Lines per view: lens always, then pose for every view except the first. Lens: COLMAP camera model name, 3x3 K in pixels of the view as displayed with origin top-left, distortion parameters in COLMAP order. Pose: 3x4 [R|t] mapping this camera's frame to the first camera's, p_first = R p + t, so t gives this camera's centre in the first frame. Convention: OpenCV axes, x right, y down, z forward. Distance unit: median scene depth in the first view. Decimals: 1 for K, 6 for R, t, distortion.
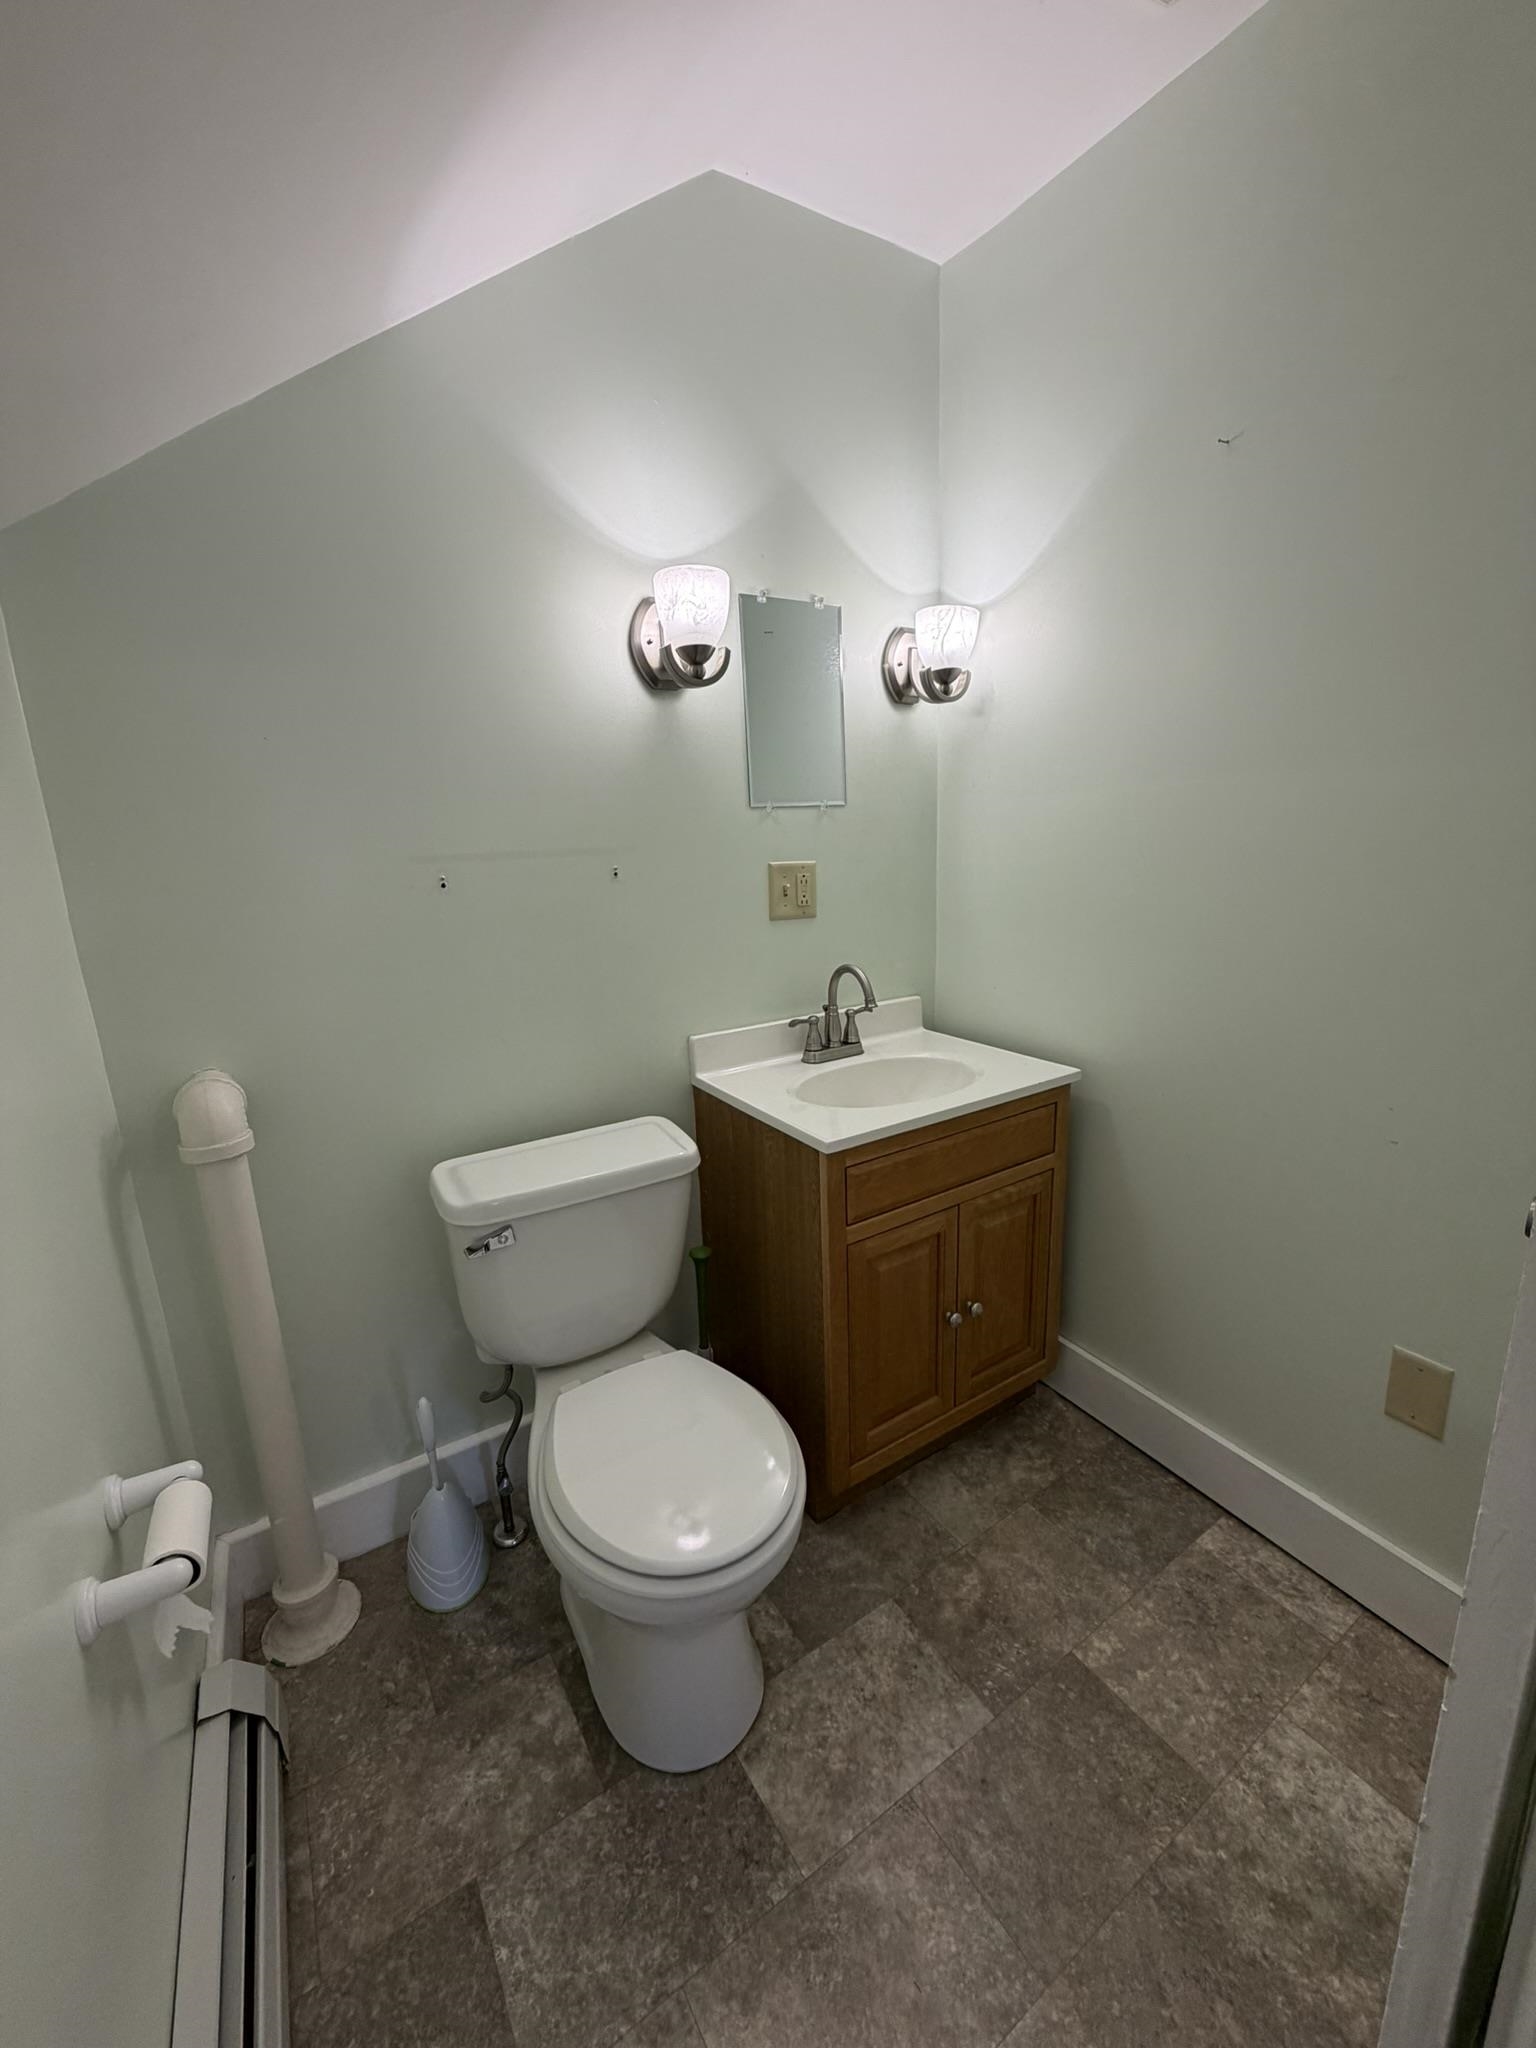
lens RADIAL K [[812.2, 0, 770.3], [0, 812.2, 1024.3], [0, 0, 1]] dist [-0.003647, 0.001125]
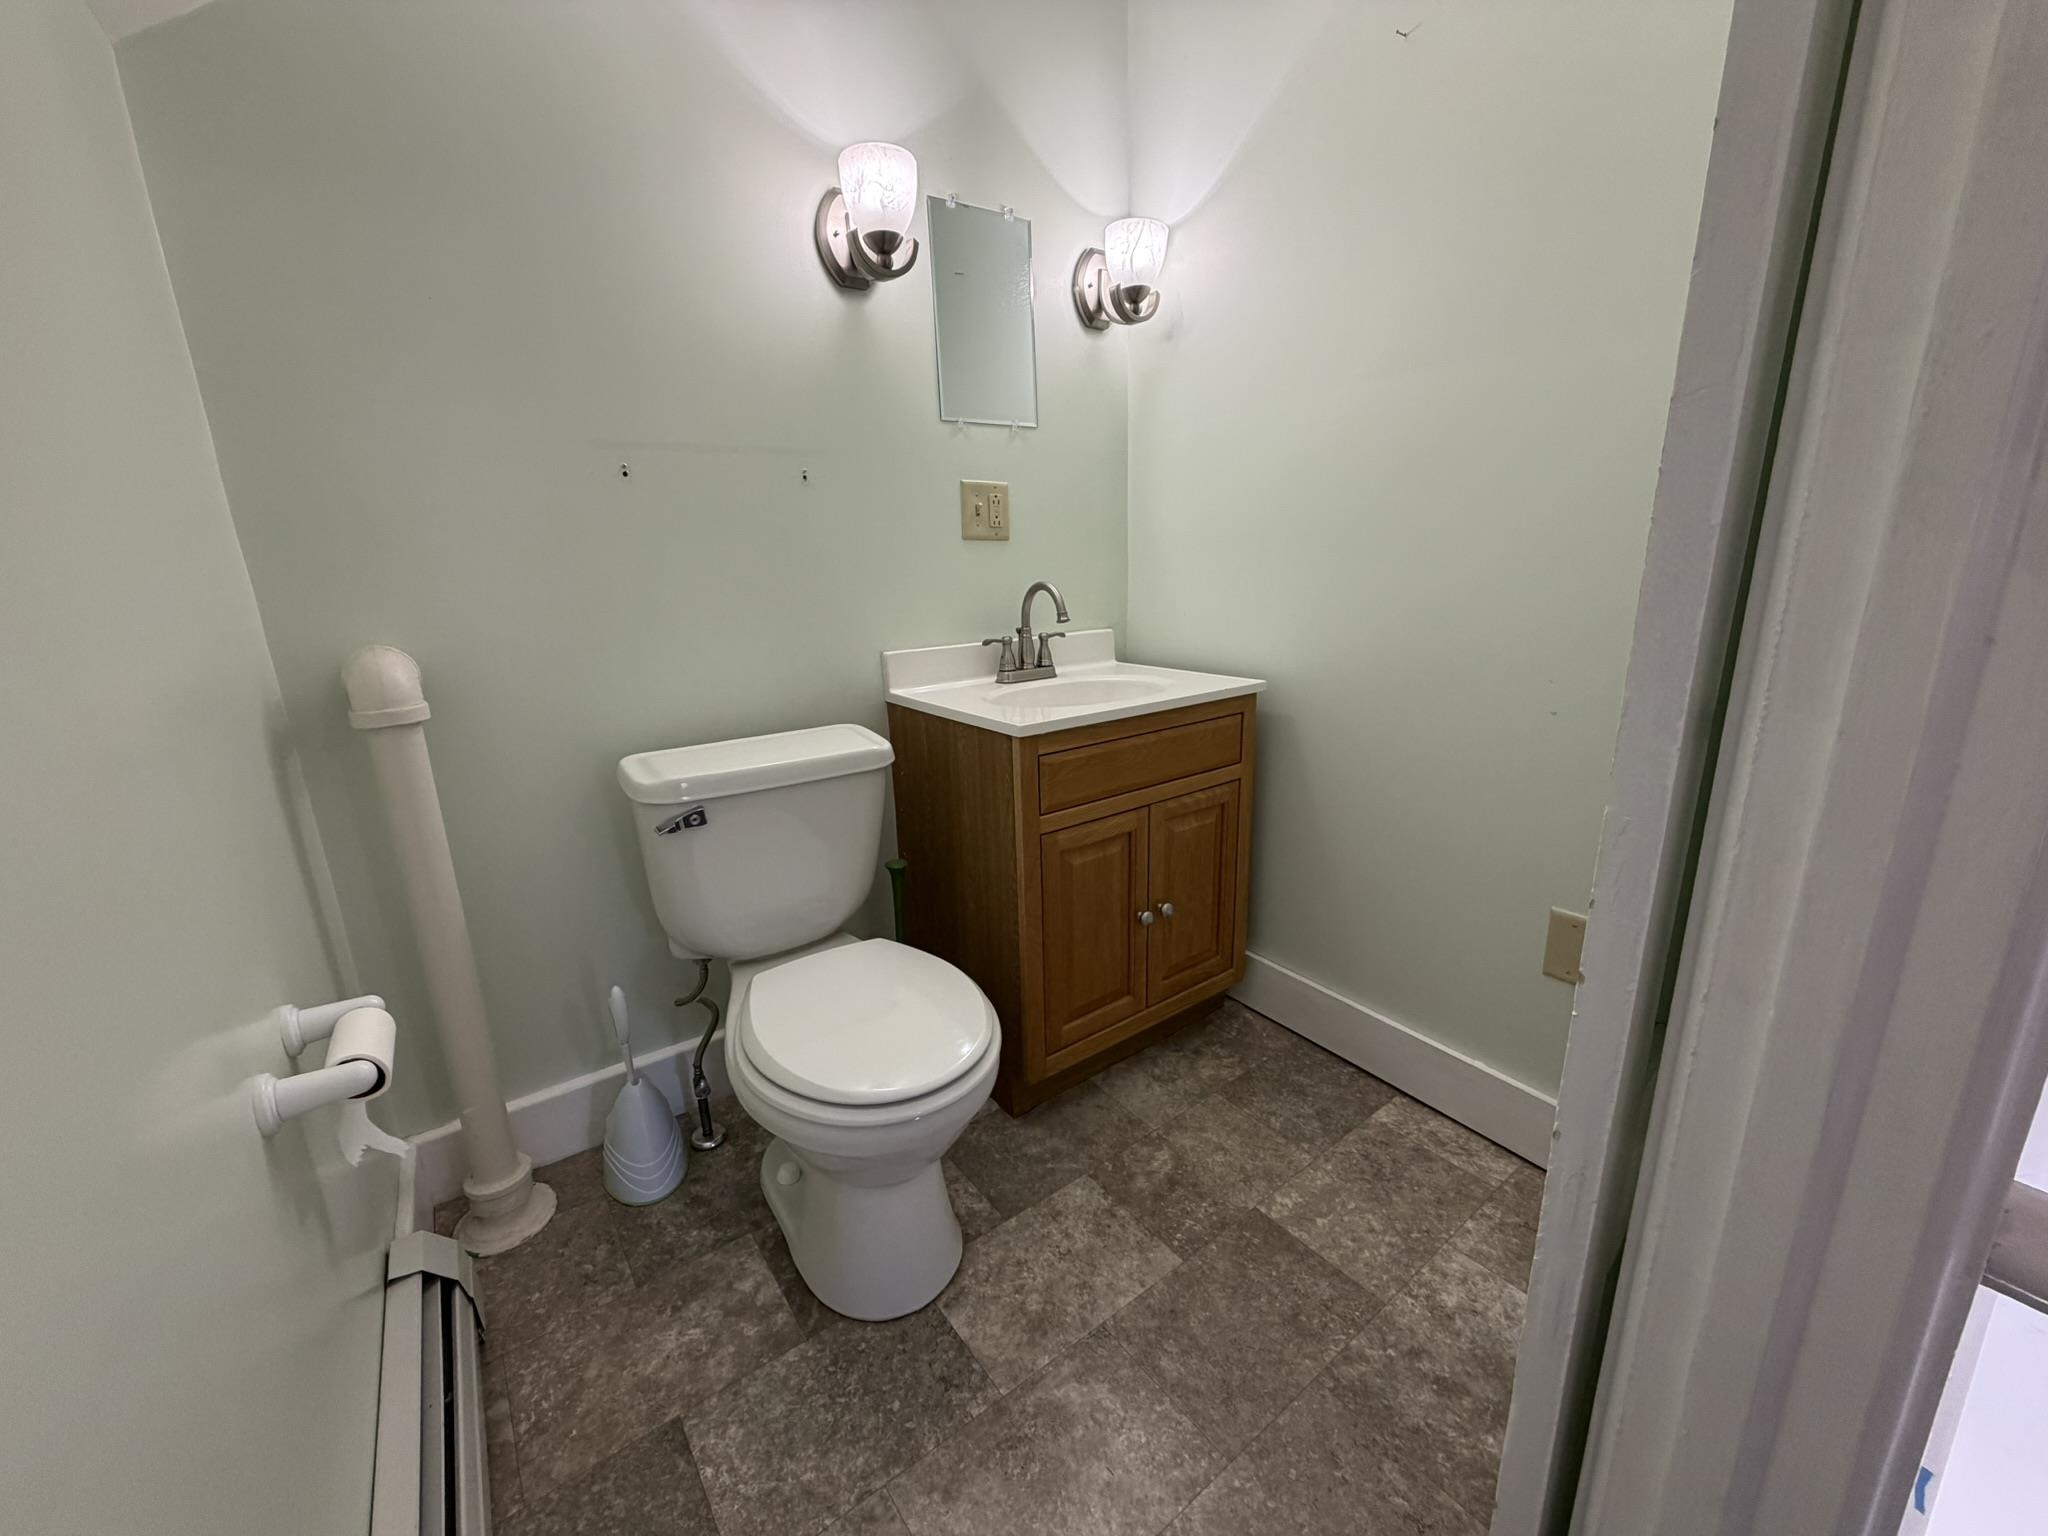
lens RADIAL K [[812.2, 0, 1020.2], [0, 812.2, 767.4], [0, 0, 1]] dist [-0.003647, 0.001125]
pose [[0.997932, -0.010224, 0.063457, 0.005655], [0.008369, 0.999532, 0.029431, 0.183210], [-0.063728, -0.028840, 0.997551, -0.015460]]
